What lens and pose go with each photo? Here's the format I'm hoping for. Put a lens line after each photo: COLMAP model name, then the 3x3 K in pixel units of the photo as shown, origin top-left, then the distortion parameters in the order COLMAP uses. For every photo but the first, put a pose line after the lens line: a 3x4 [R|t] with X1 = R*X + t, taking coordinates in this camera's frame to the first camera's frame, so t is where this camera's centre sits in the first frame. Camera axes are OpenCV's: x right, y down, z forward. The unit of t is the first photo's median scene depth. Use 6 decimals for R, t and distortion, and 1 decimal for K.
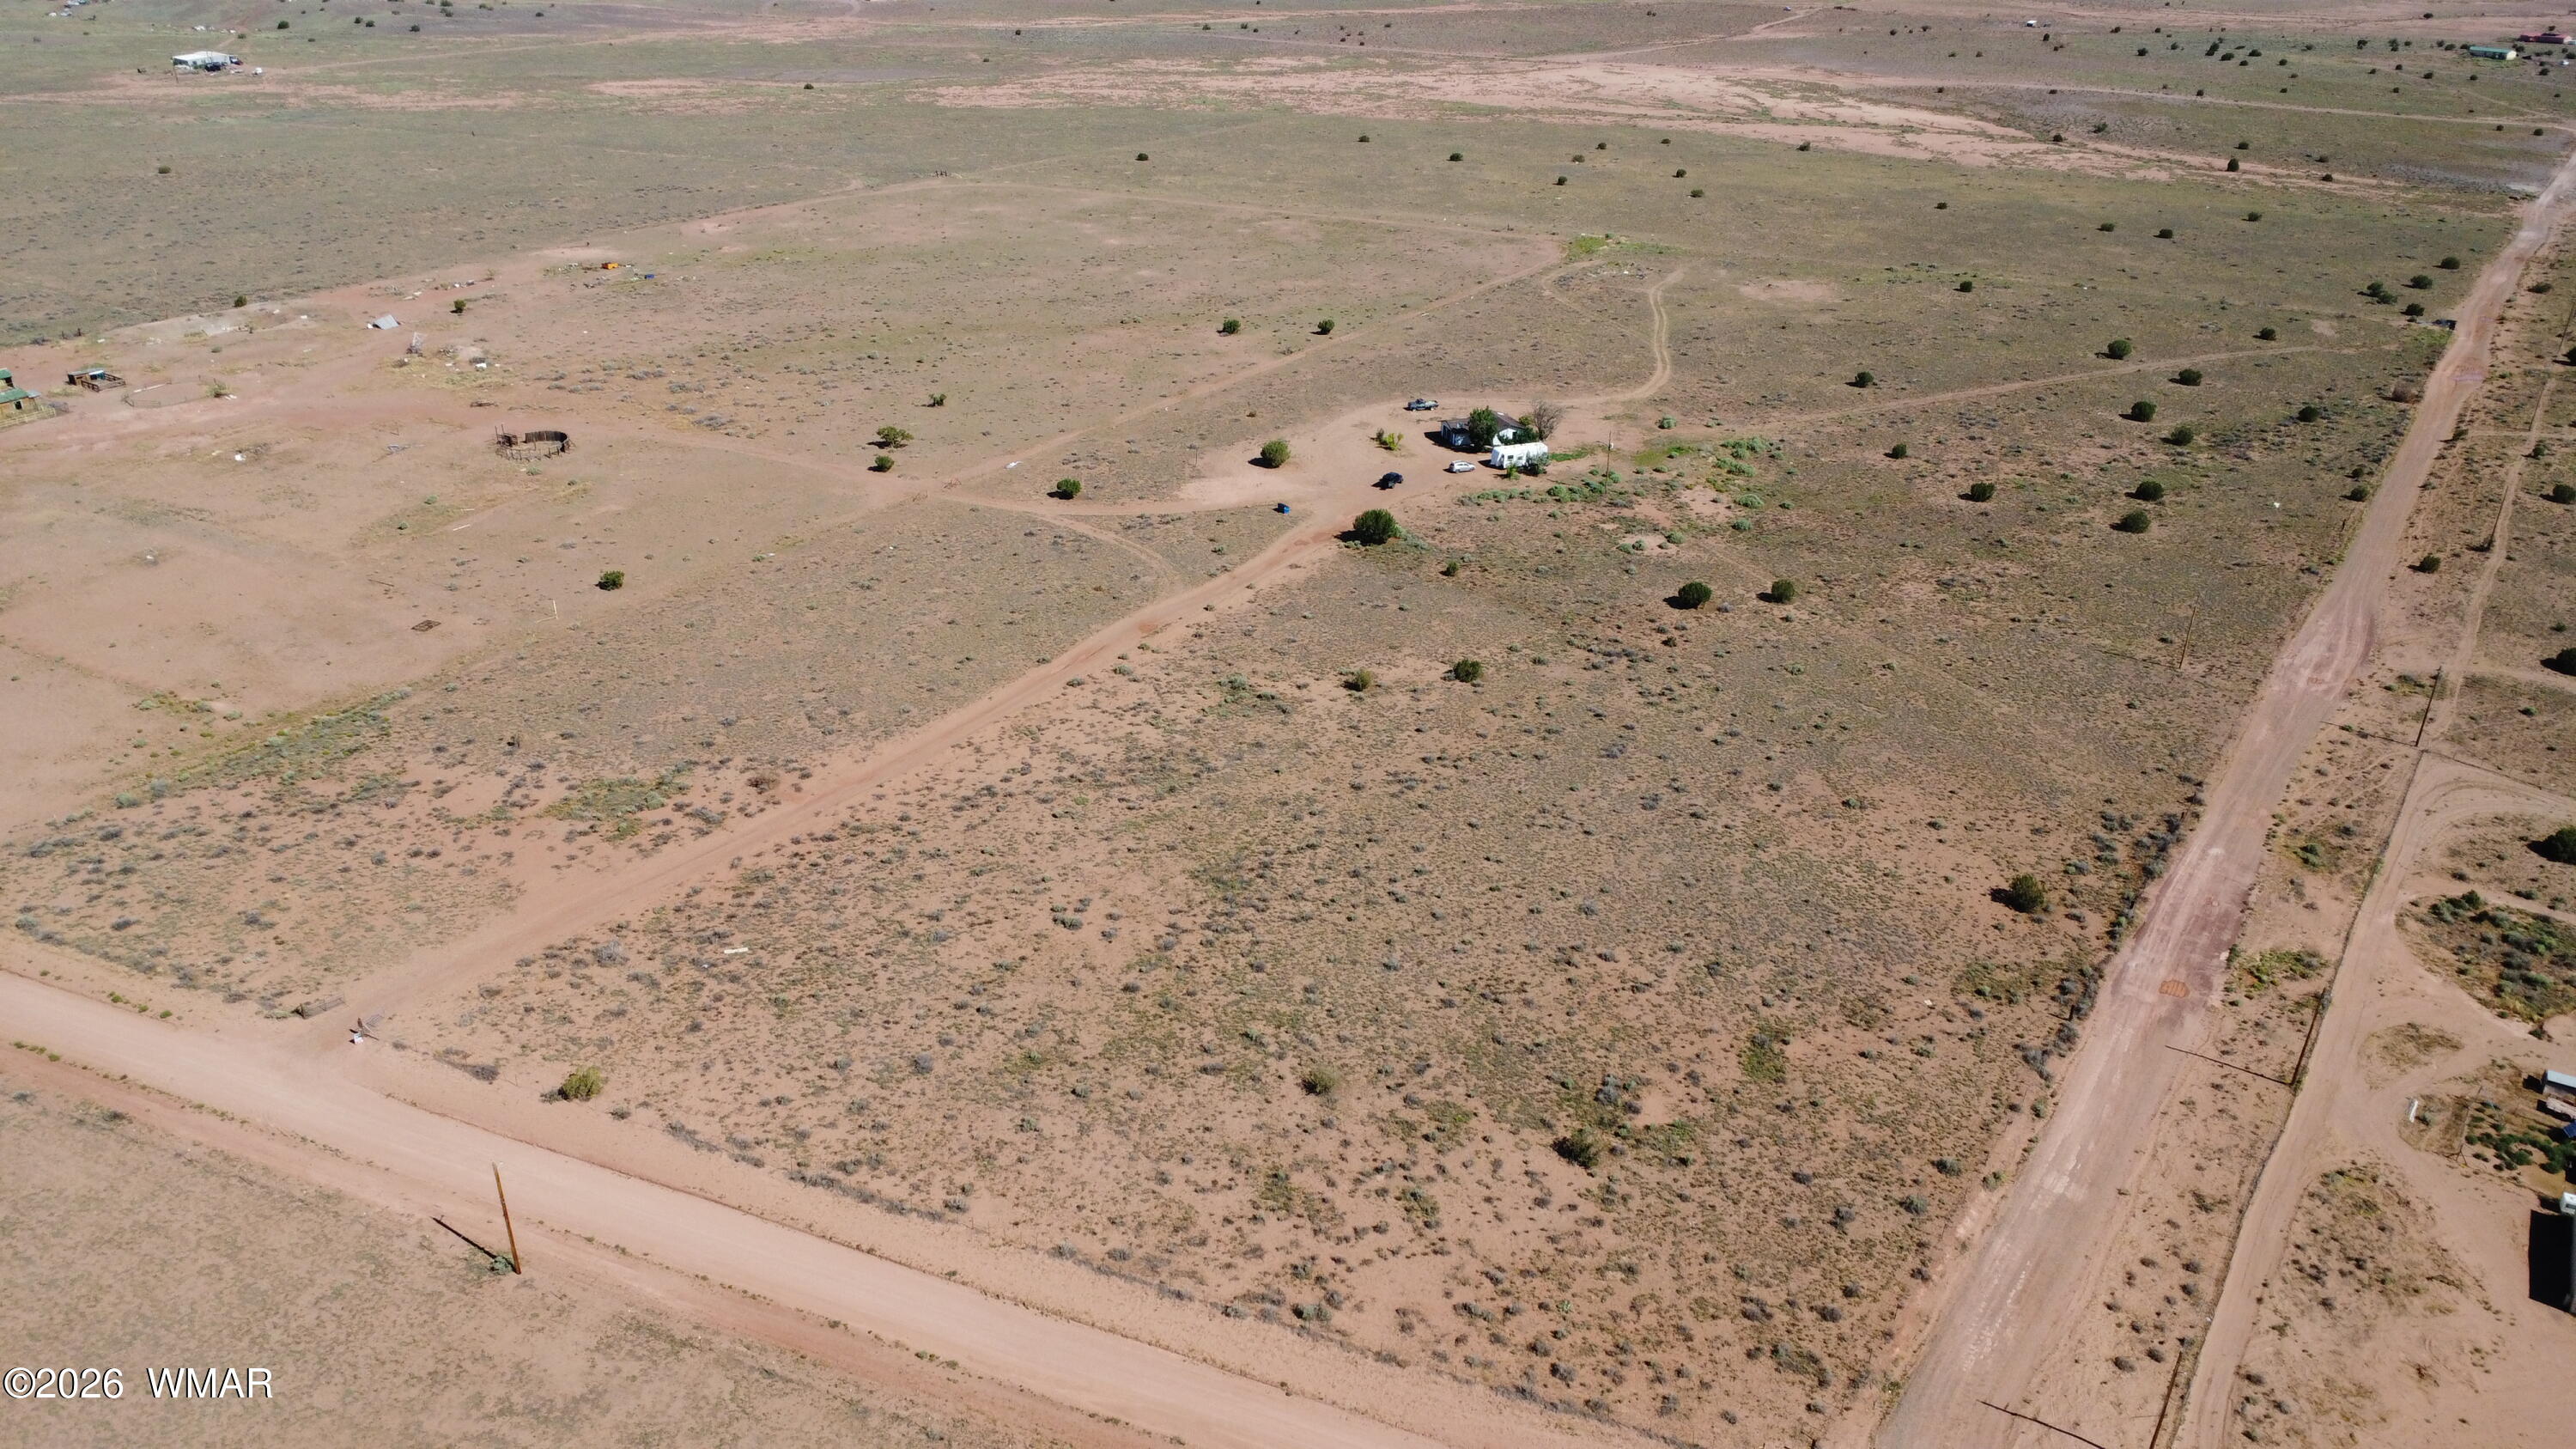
lens RADIAL K [[1897.3, 0, 1288.5], [0, 1897.3, 724.7], [0, 0, 1]] dist [-0.035447, 0.000434]
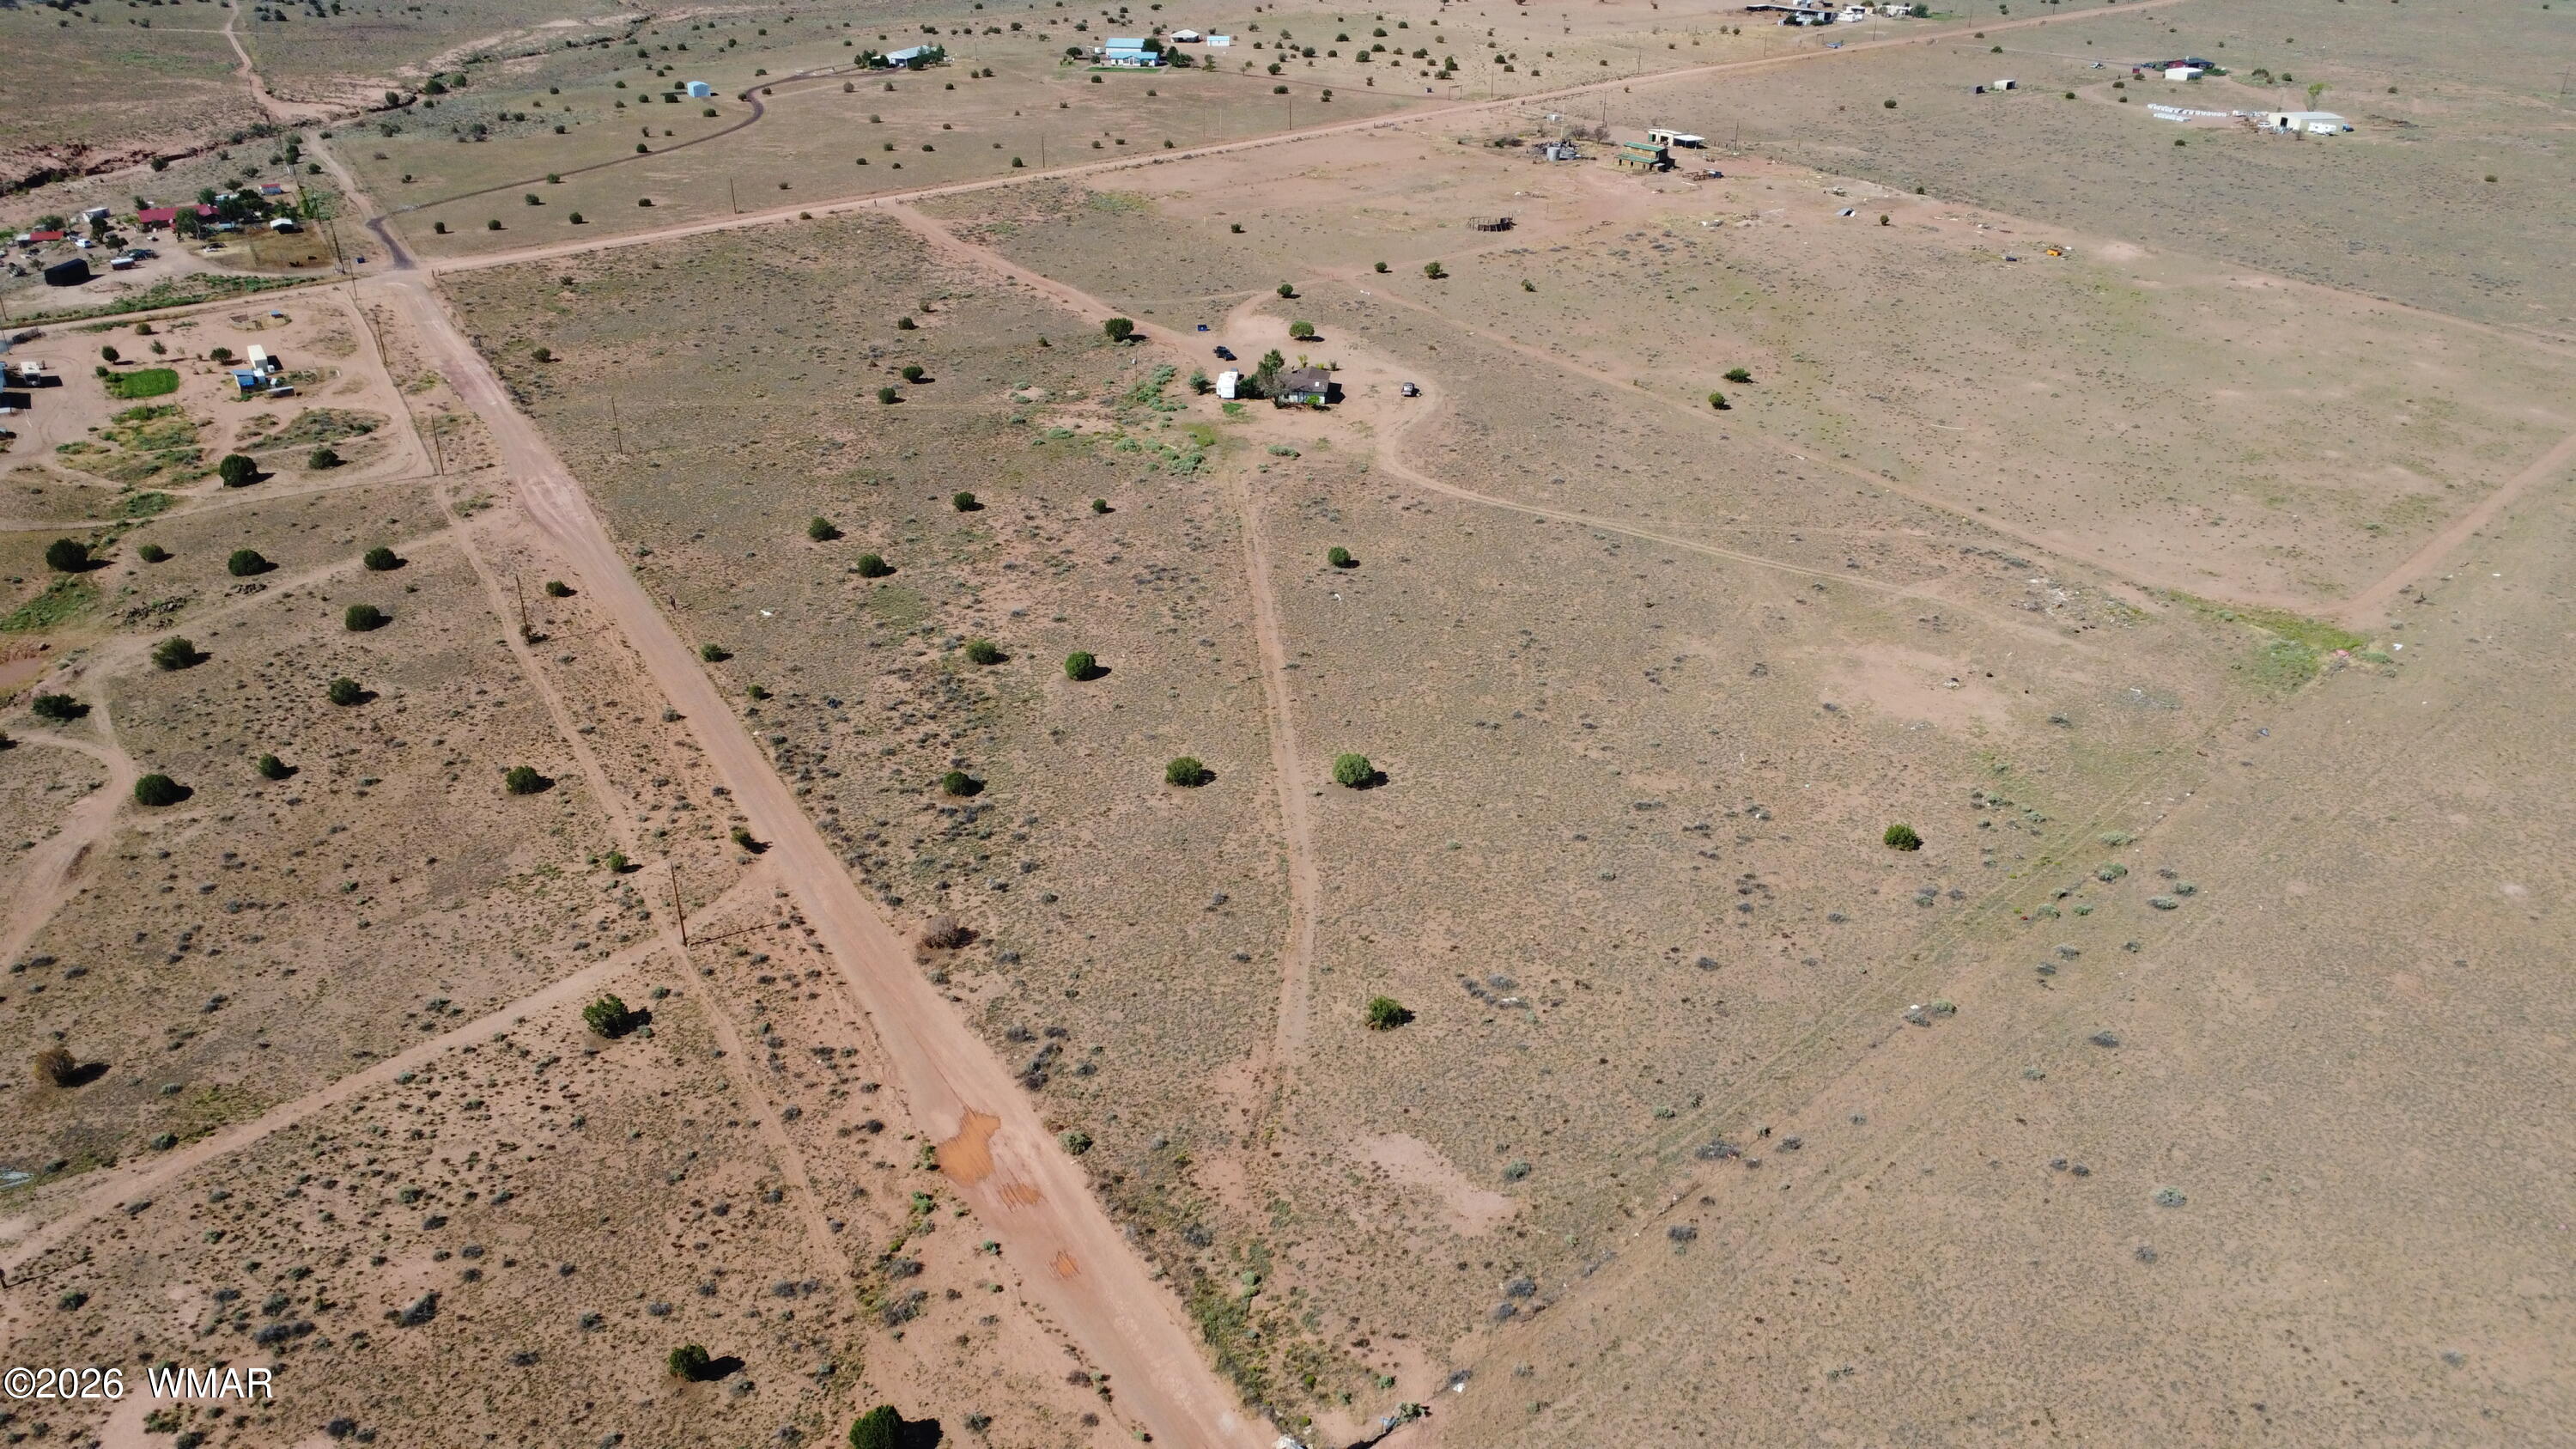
lens RADIAL K [[1897.3, 0, 1288.4], [0, 1897.3, 724.3], [0, 0, 1]] dist [-0.035447, 0.000434]
pose [[-0.426165, 0.372680, -0.824314, 1.781084], [-0.401184, 0.738841, 0.541447, -0.988017], [0.810824, 0.561447, -0.165355, 2.108032]]
